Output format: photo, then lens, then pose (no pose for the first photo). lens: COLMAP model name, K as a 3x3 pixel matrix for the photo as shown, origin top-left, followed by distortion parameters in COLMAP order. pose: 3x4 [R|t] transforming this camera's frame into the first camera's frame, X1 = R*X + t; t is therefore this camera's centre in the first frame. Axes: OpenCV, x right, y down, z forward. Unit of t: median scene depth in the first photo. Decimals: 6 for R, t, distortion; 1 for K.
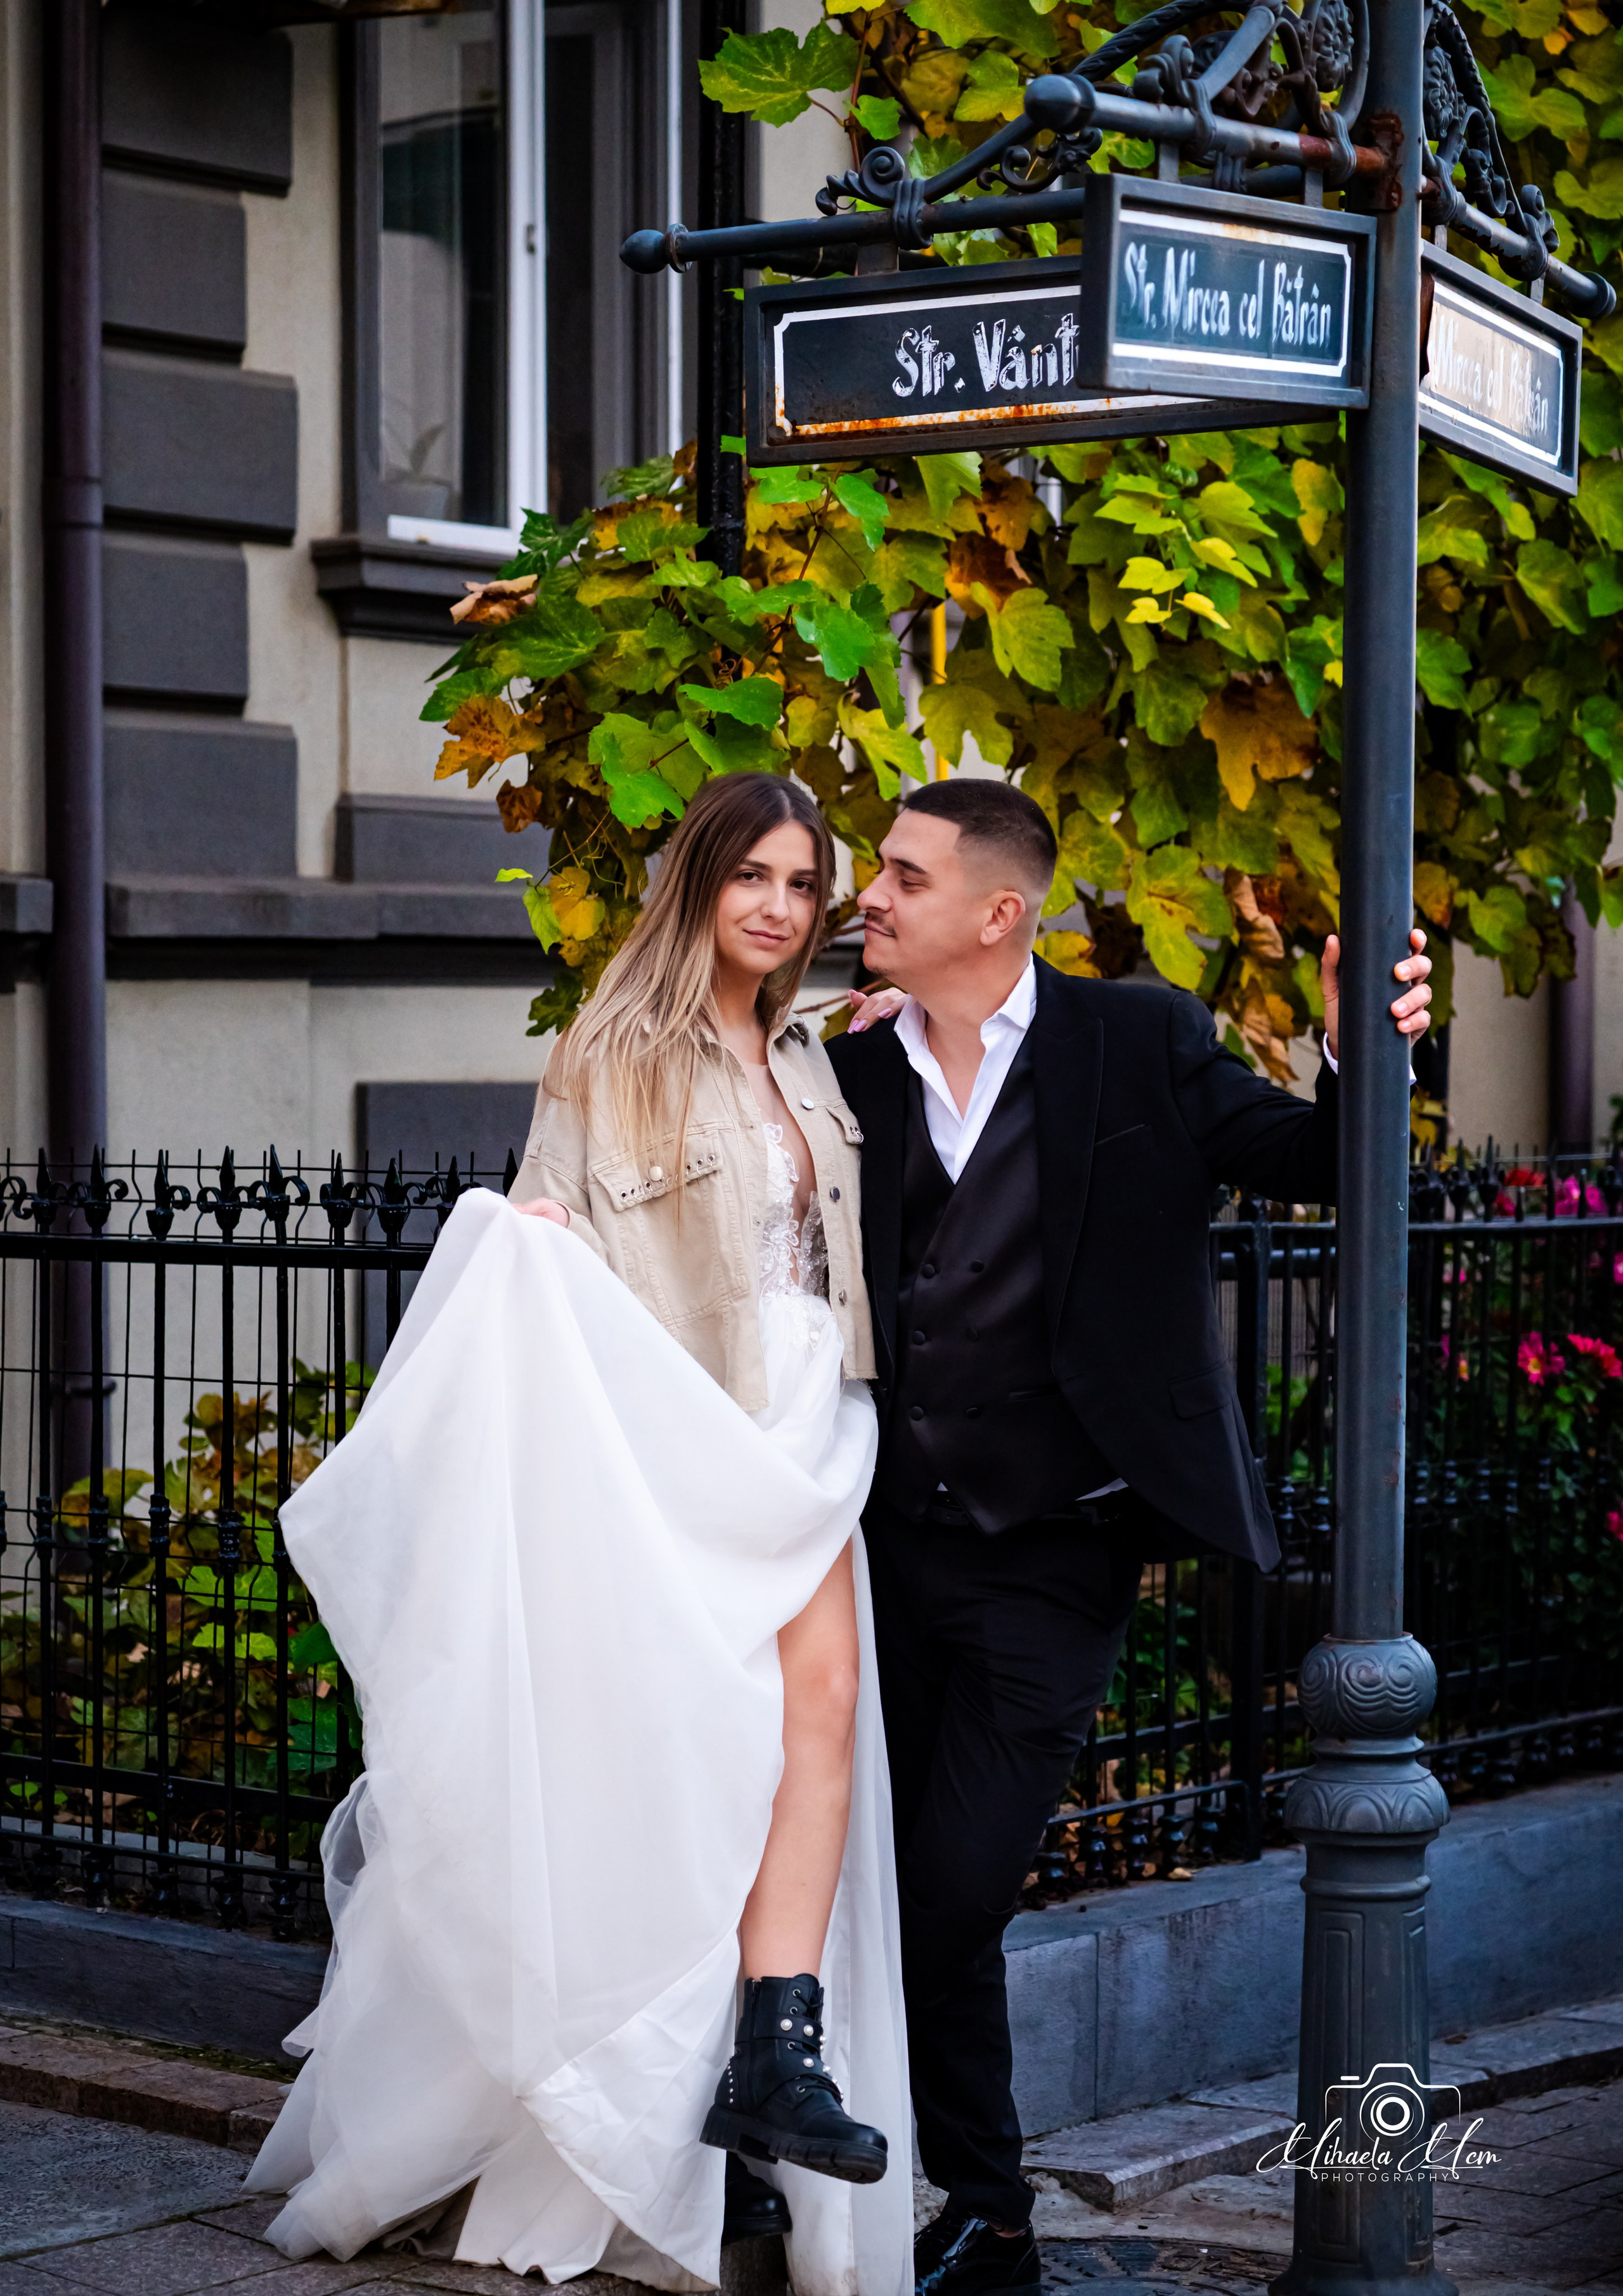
lens RADIAL K [[5266.0, 0, 811.5], [0, 5266.0, 1148.0], [0, 0, 1]] dist [0.051673, 0.203261]
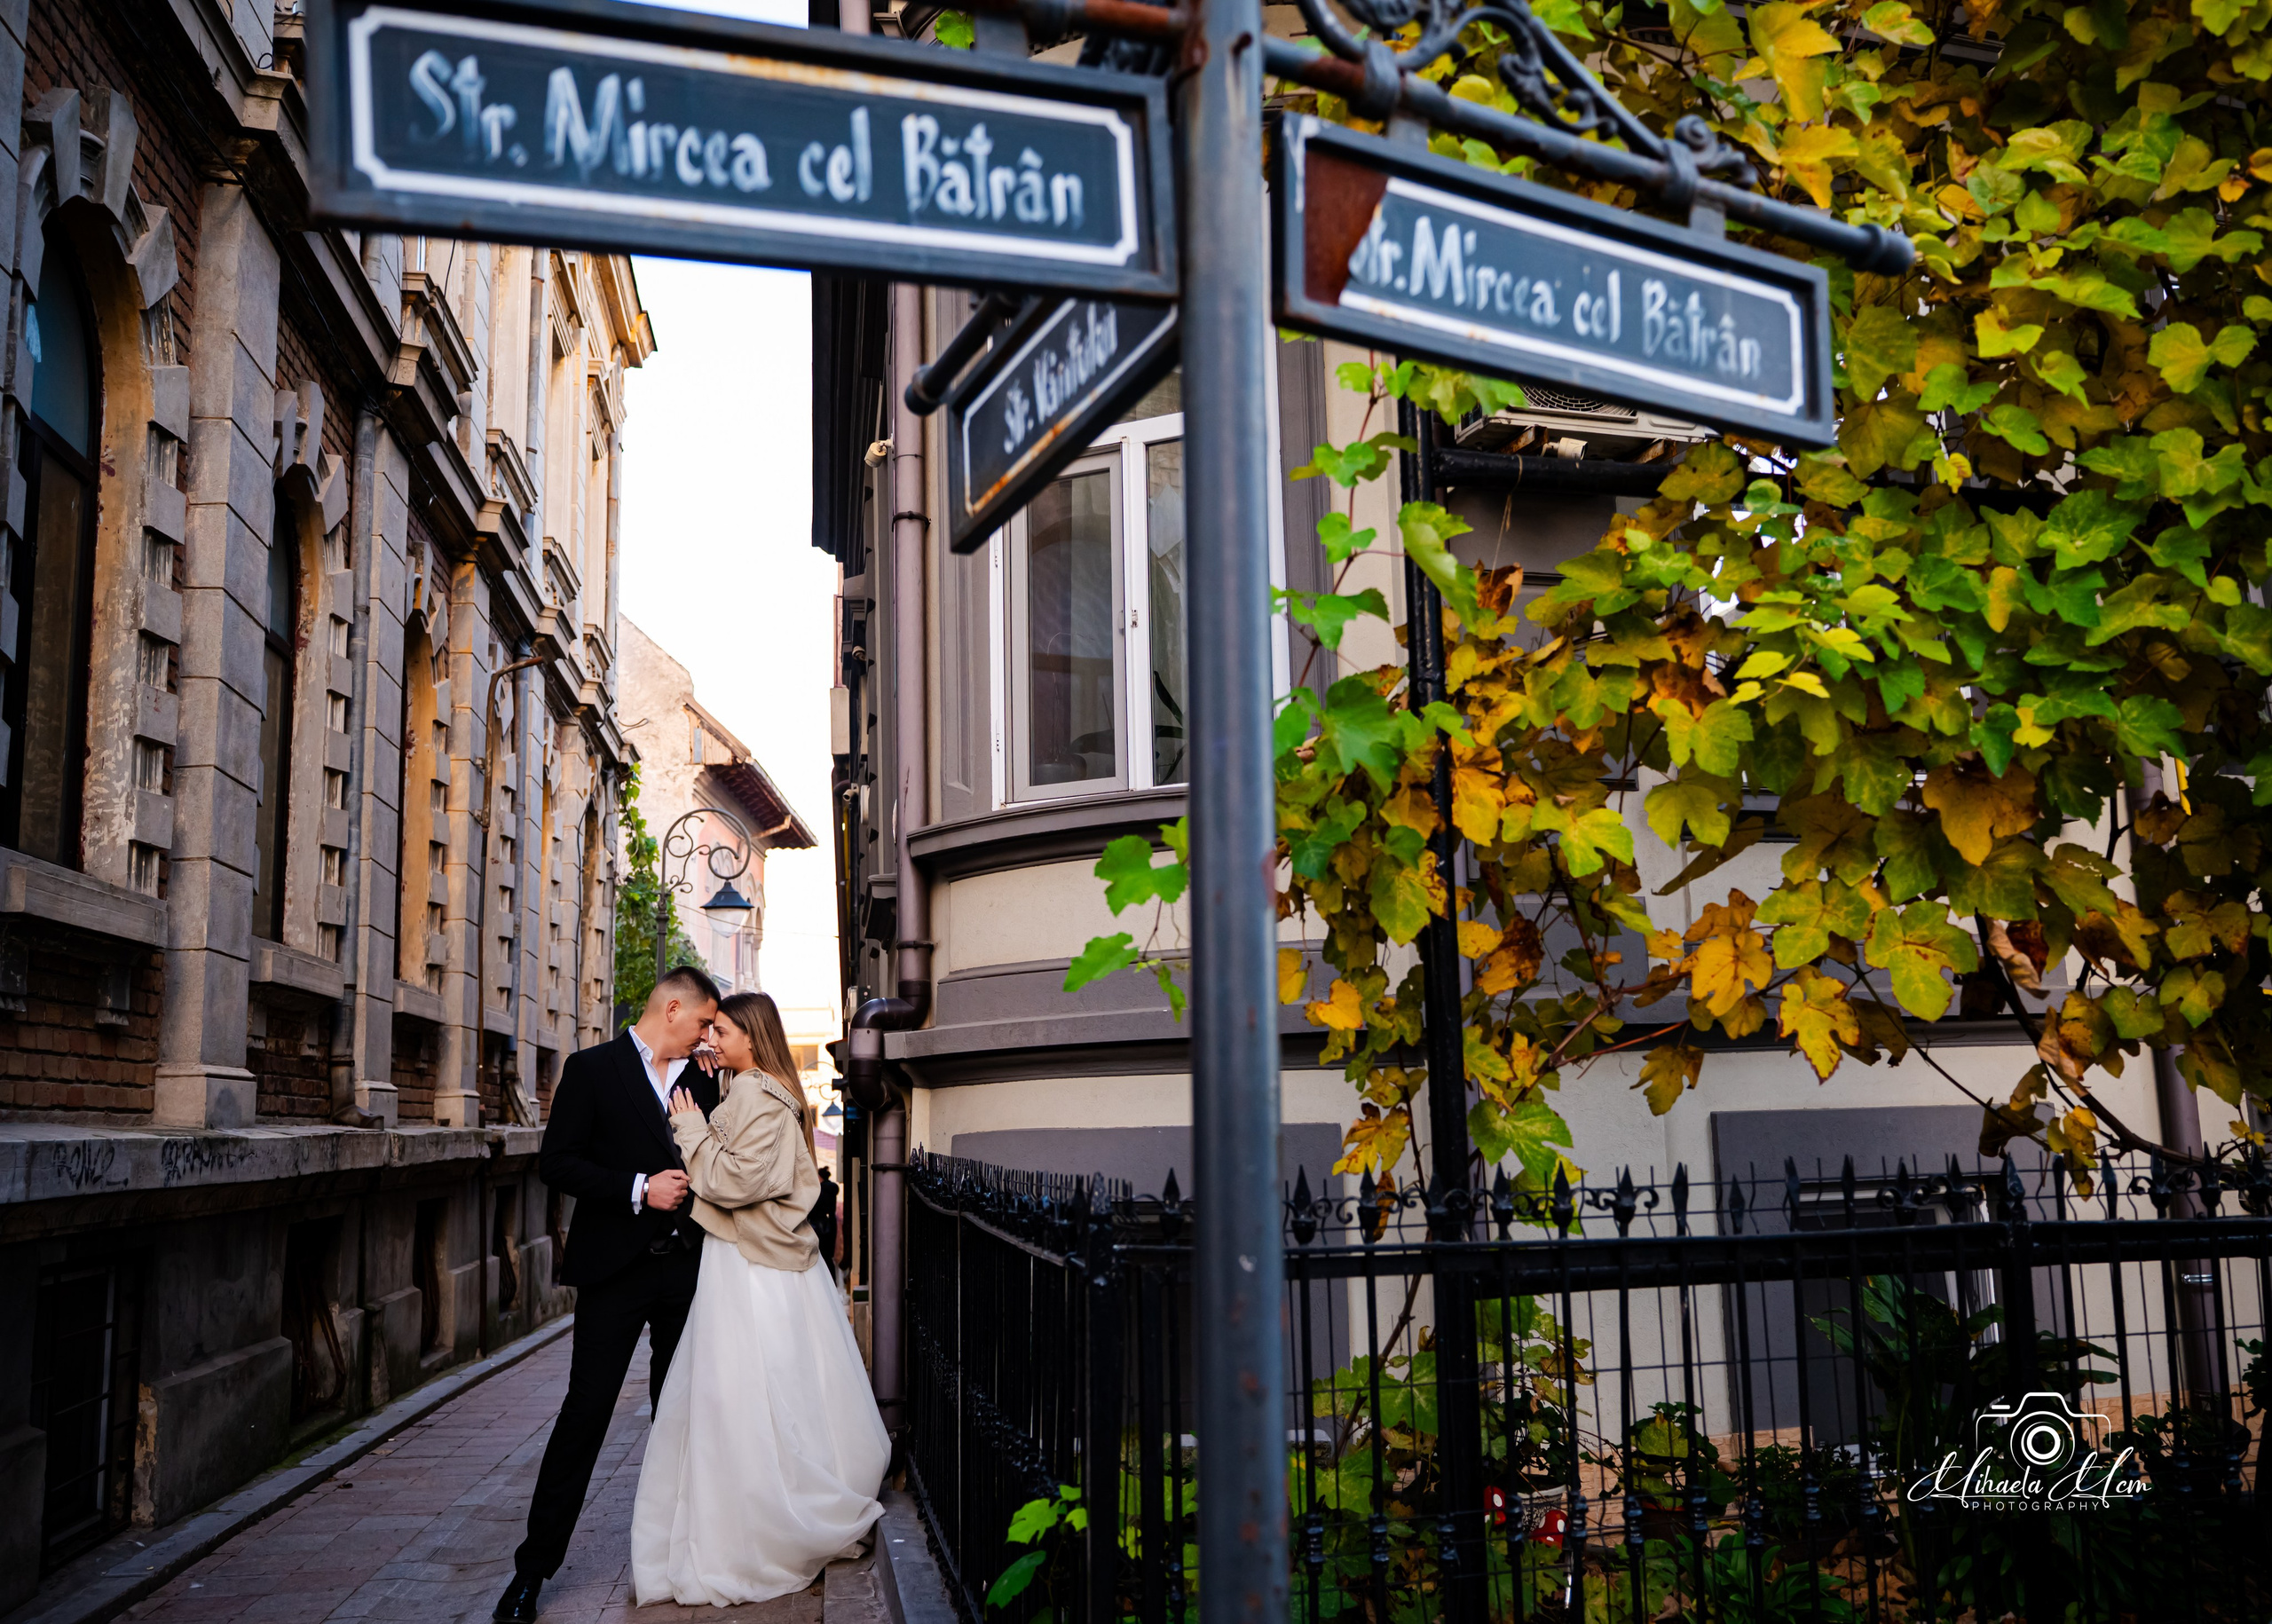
lens RADIAL K [[1909.1, 0, 1199.1], [0, 1909.1, 818.6], [0, 0, 1]] dist [0.004903, -0.000526]
pose [[0.787182, -0.114364, -0.606024, 0.226391], [0.012362, 0.985384, -0.169897, -0.004459], [0.616597, 0.126248, 0.777091, 0.617668]]
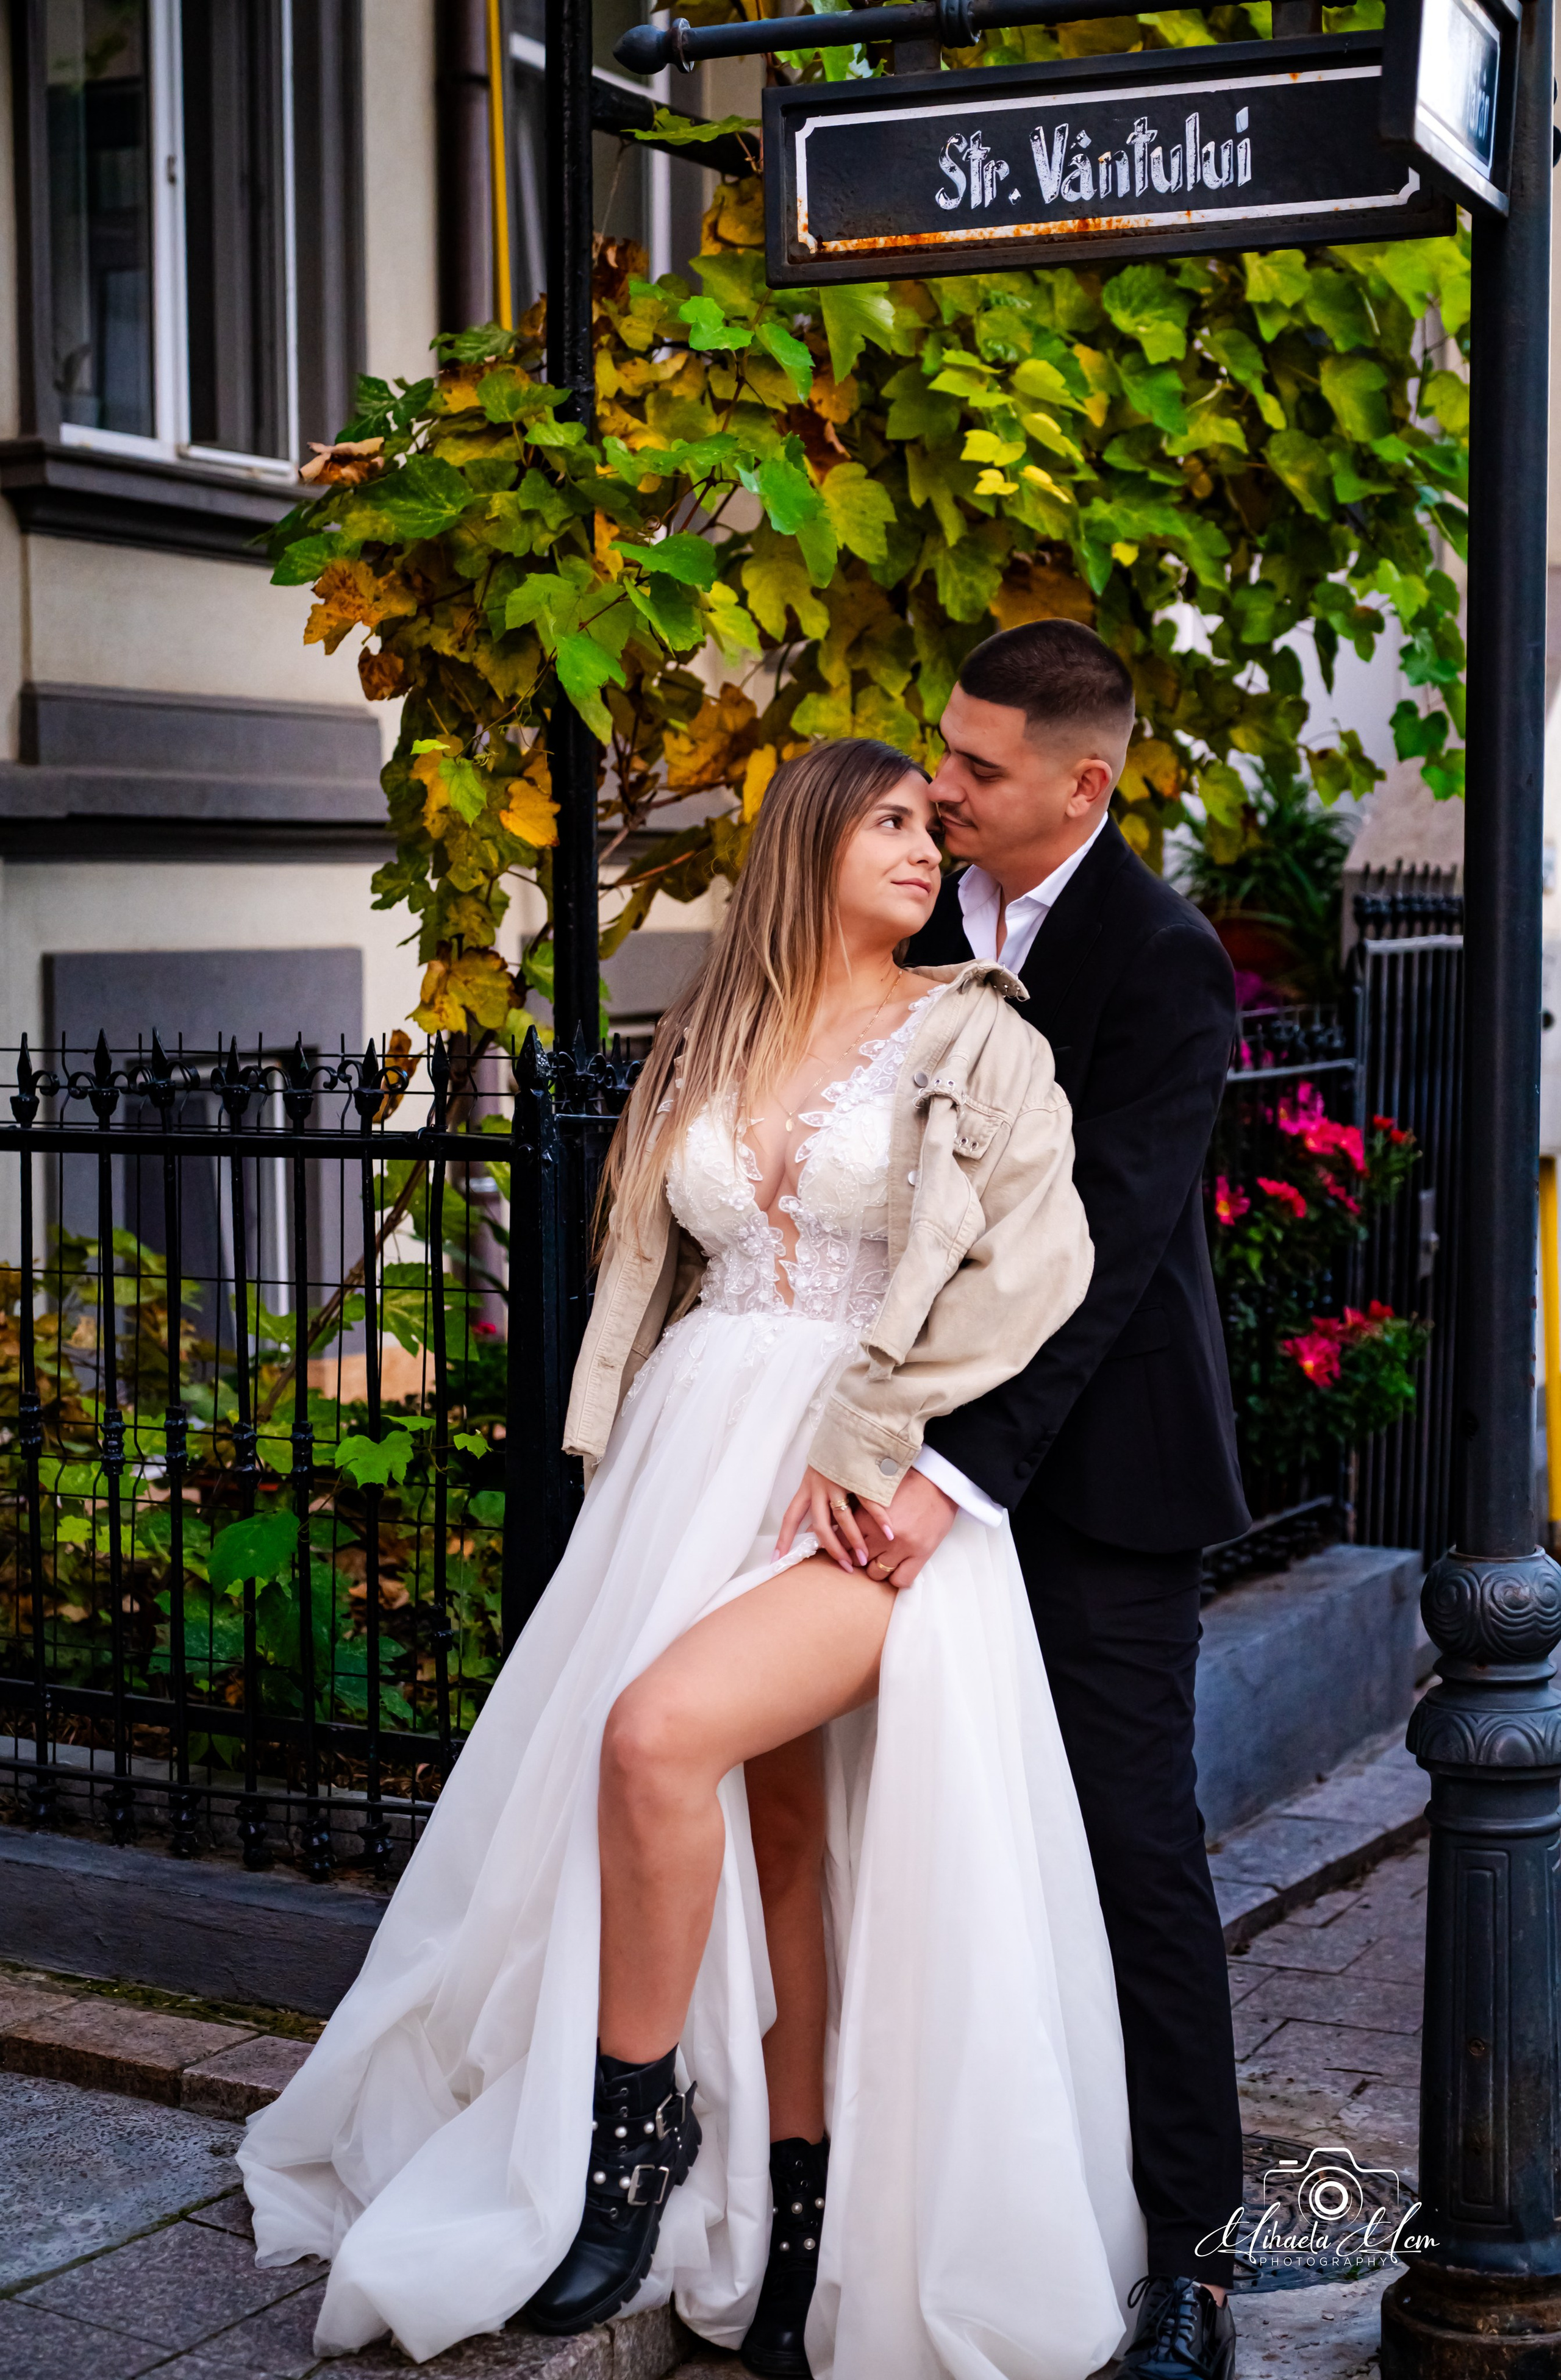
lens RADIAL K [[3892.0, 0, 784.4], [0, 3892.0, 1134.5], [0, 0, 1]] dist [0.017007, 0.104501]
pose [[0.984433, -0.017250, 0.174914, -0.110473], [0.010512, 0.999169, 0.039372, -0.007461], [-0.175447, -0.036920, 0.983796, 0.279171]]
